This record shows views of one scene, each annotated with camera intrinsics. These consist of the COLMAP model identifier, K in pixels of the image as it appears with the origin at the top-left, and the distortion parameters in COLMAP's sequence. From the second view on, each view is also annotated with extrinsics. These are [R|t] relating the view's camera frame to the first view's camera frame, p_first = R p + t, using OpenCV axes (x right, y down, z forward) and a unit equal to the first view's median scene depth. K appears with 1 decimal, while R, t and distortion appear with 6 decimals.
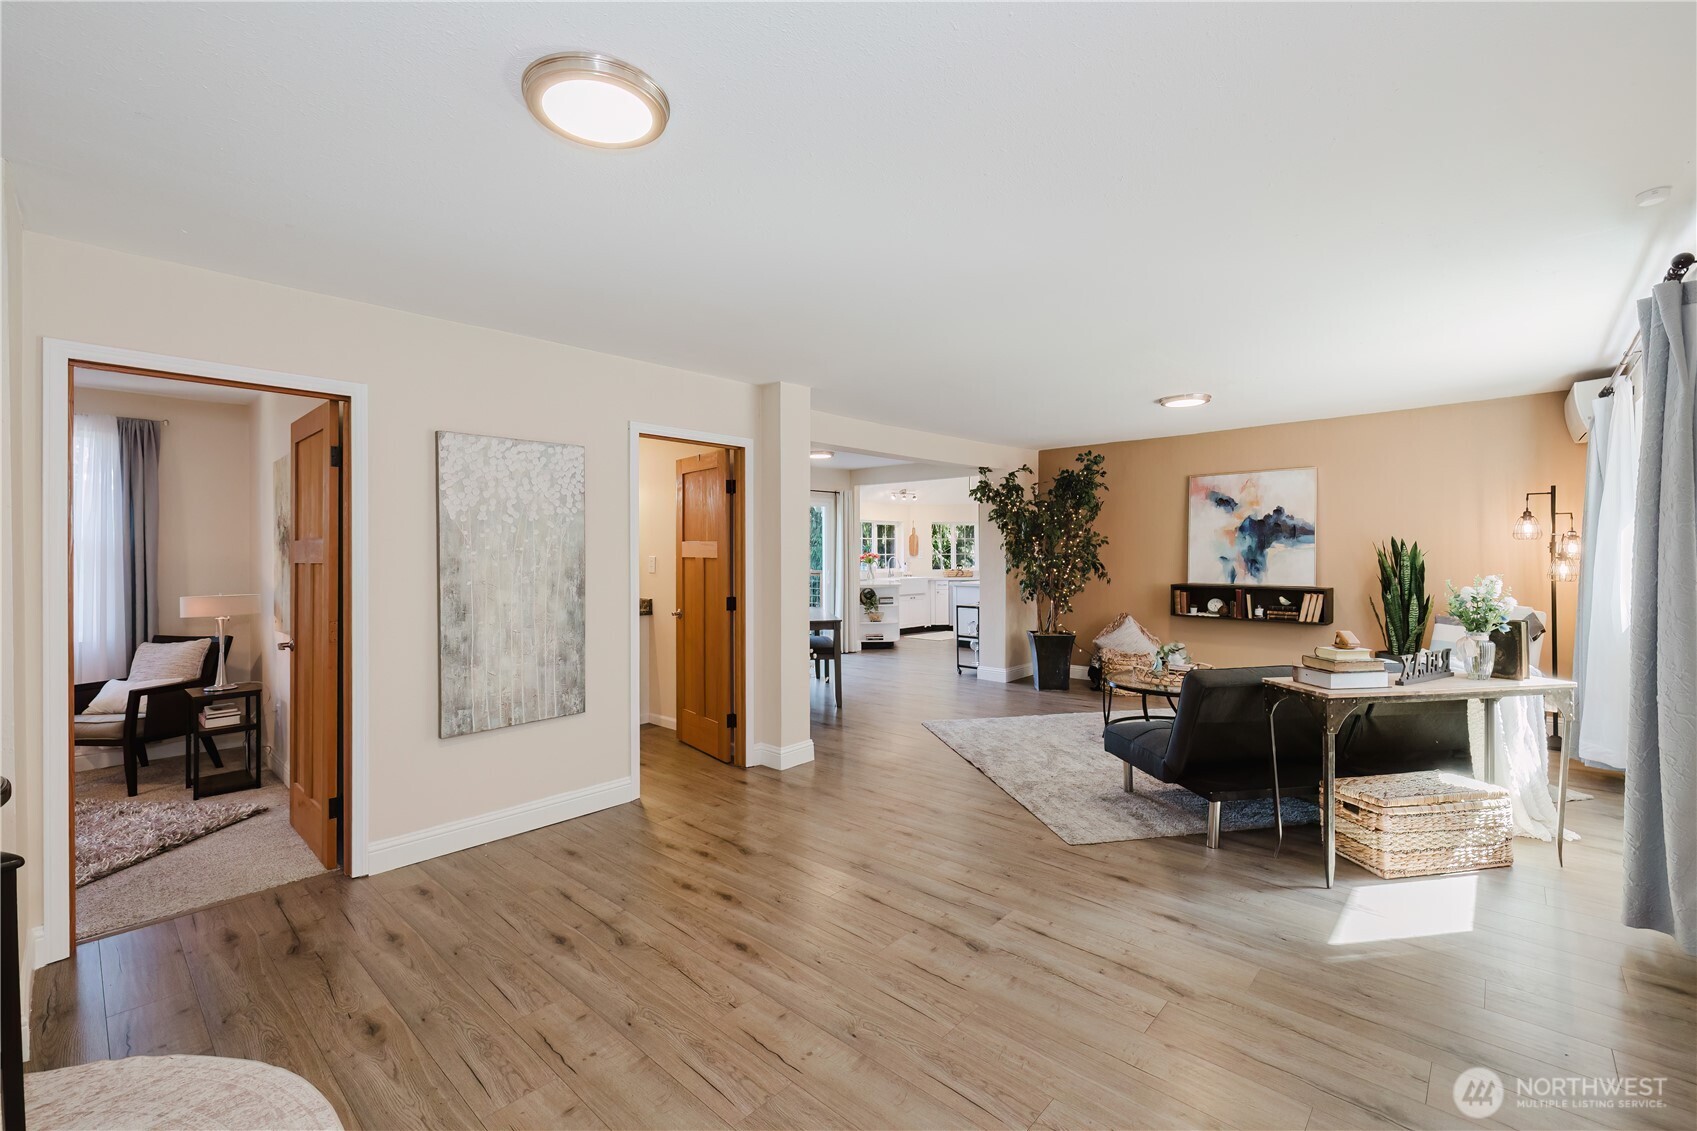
lens RADIAL K [[726.4, 0, 830.6], [0, 726.4, 566.8], [0, 0, 1]] dist [0.001954, 0.000045]
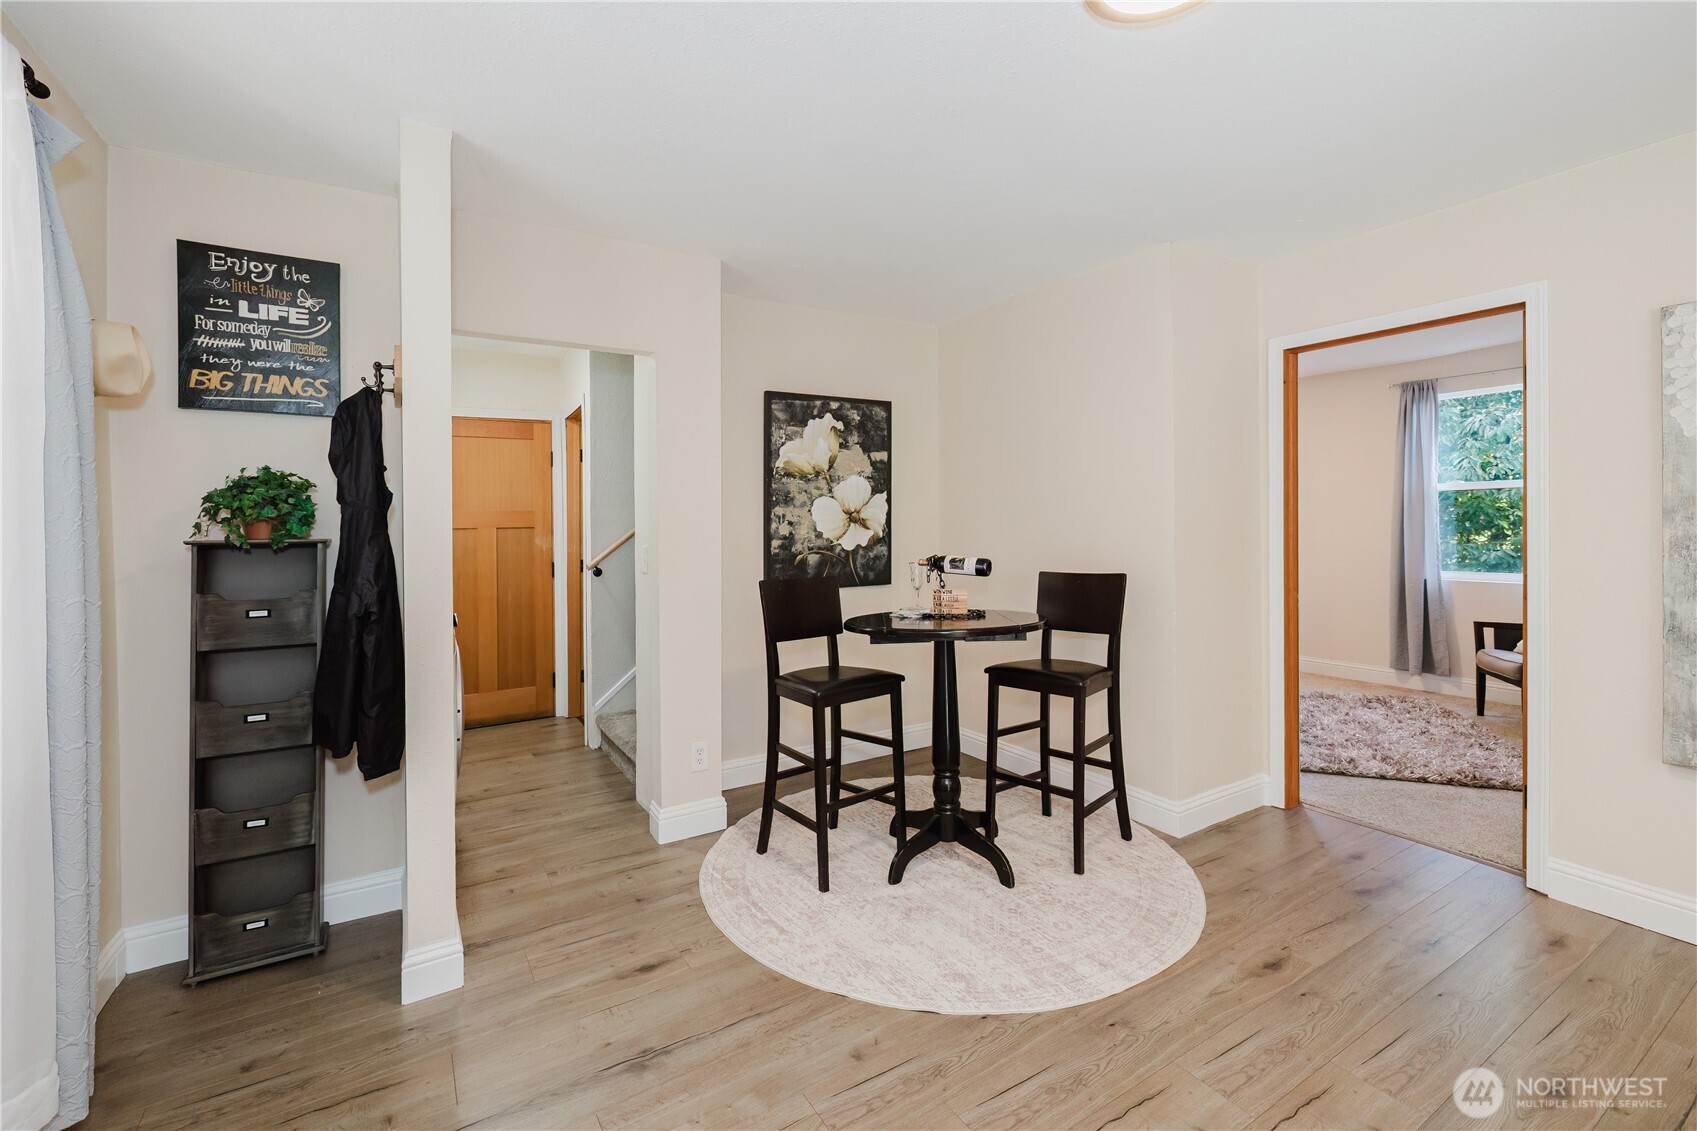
lens RADIAL K [[726.4, 0, 853.6], [0, 726.4, 543.5], [0, 0, 1]] dist [0.001954, 0.000045]
pose [[-0.255300, 0.043458, -0.965885, 0.430905], [-0.007803, 0.998864, 0.047004, 0.007902], [0.966830, 0.019537, -0.254671, 0.628617]]
